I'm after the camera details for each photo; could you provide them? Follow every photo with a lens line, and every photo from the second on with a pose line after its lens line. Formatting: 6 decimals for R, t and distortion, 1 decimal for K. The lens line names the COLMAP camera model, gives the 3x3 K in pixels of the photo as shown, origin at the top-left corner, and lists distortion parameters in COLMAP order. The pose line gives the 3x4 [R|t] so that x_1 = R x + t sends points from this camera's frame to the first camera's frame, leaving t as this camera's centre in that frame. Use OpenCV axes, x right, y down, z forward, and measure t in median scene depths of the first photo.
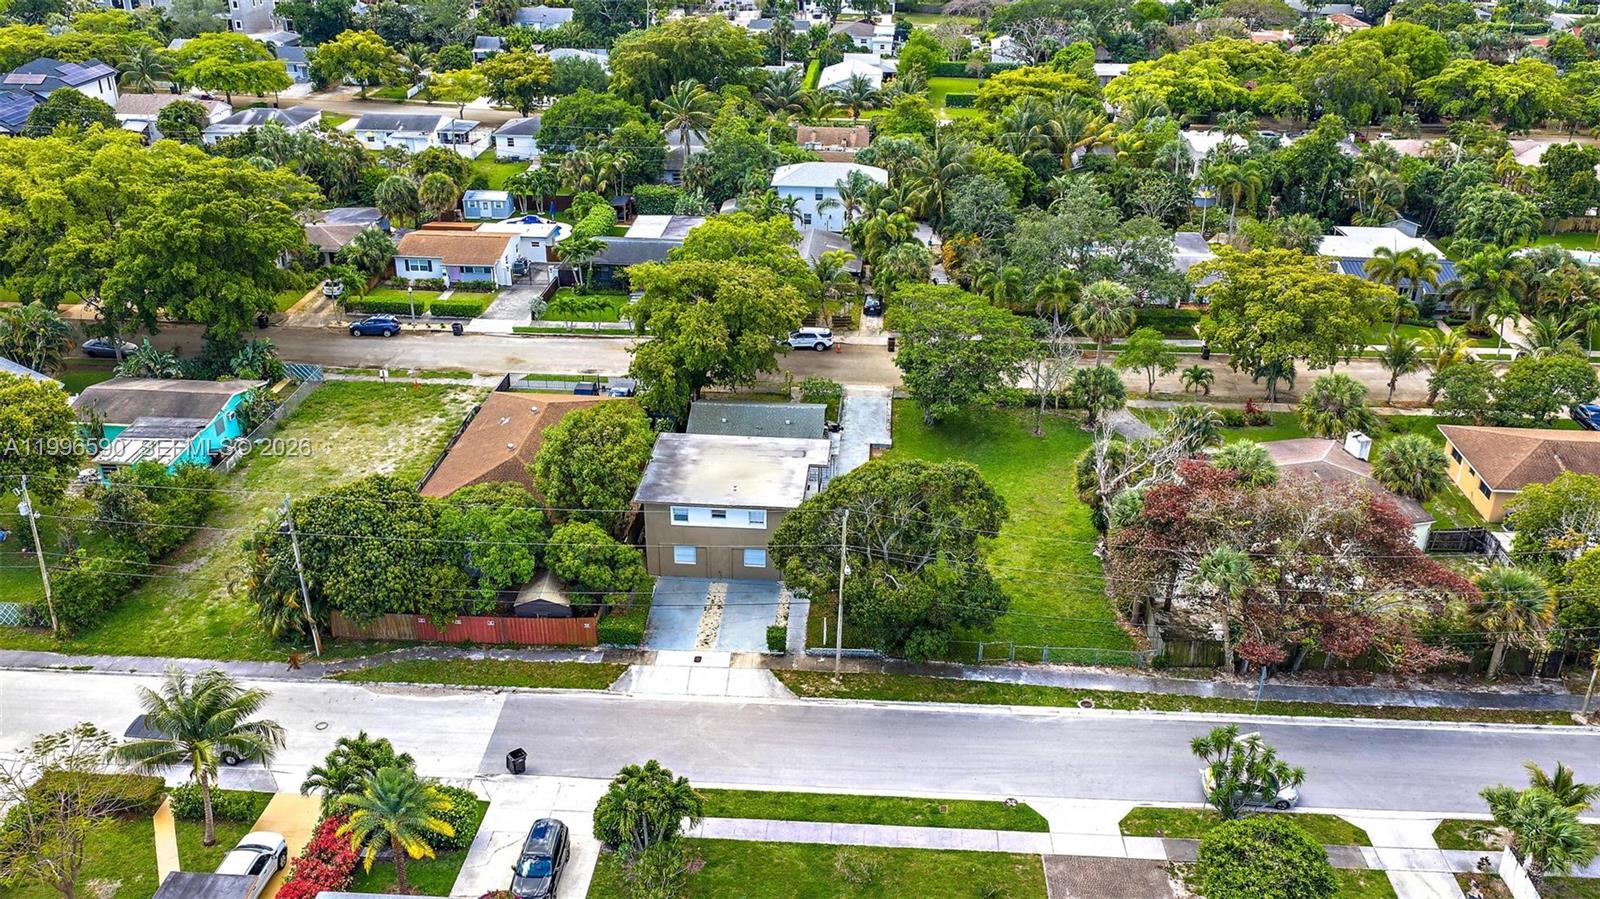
lens RADIAL K [[1327.2, 0, 800.0], [0, 1327.2, 449.5], [0, 0, 1]] dist [0.026708, -0.048812]
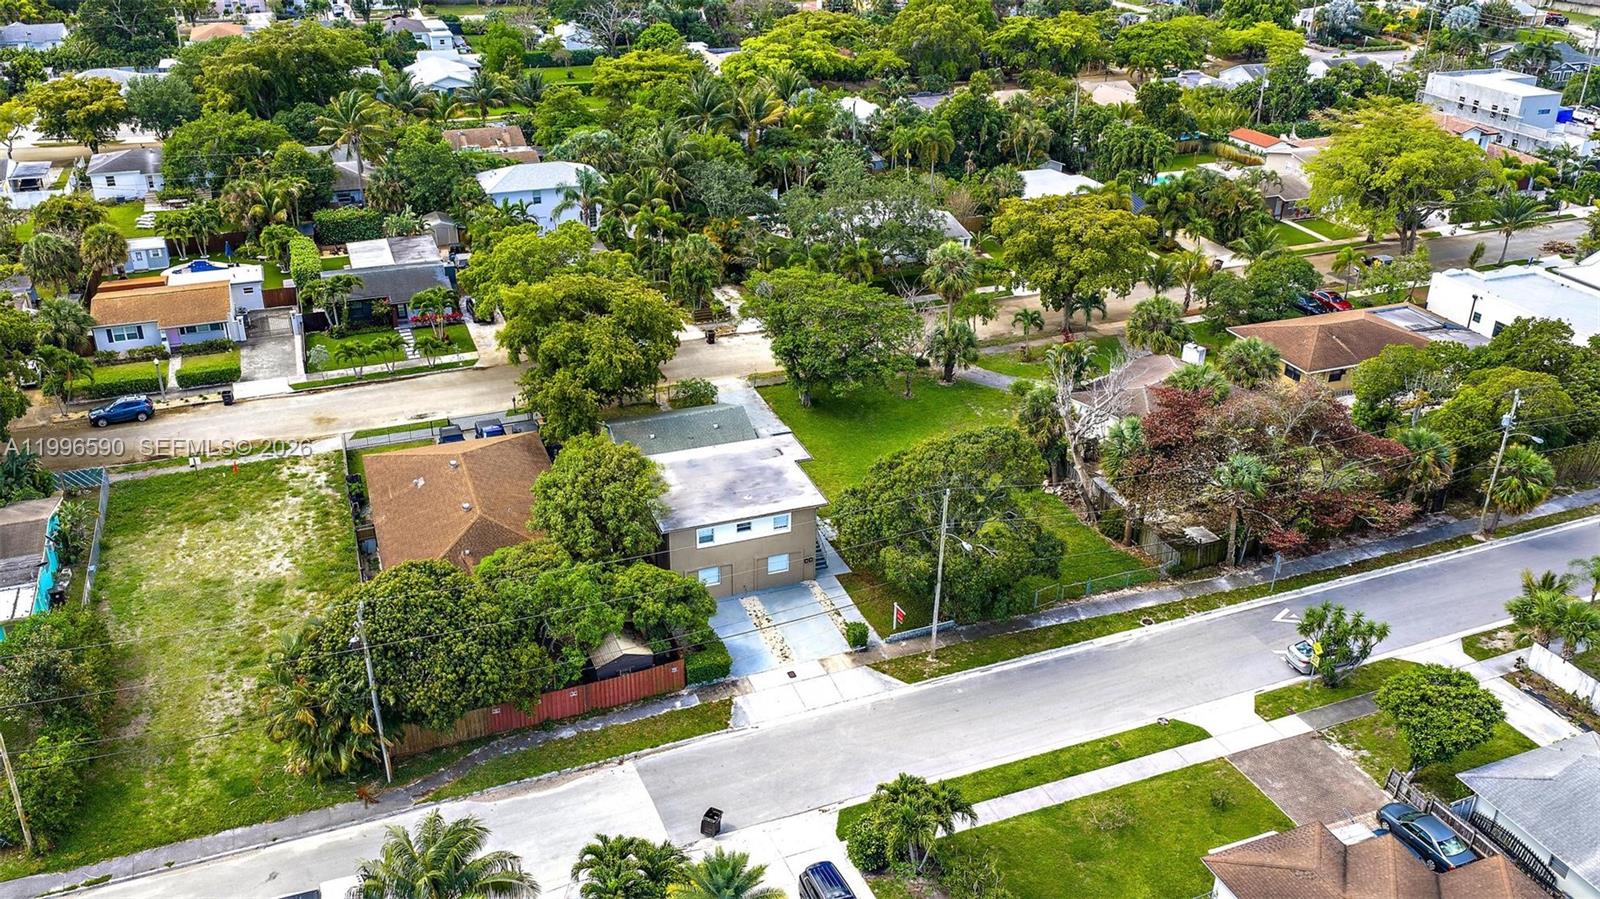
lens RADIAL K [[1327.2, 0, 800.0], [0, 1327.2, 449.5], [0, 0, 1]] dist [0.026708, -0.048812]
pose [[0.903689, -0.187894, 0.384763, -0.282403], [0.183555, 0.981820, 0.048345, -0.033708], [-0.386852, 0.026936, 0.921748, 0.066812]]
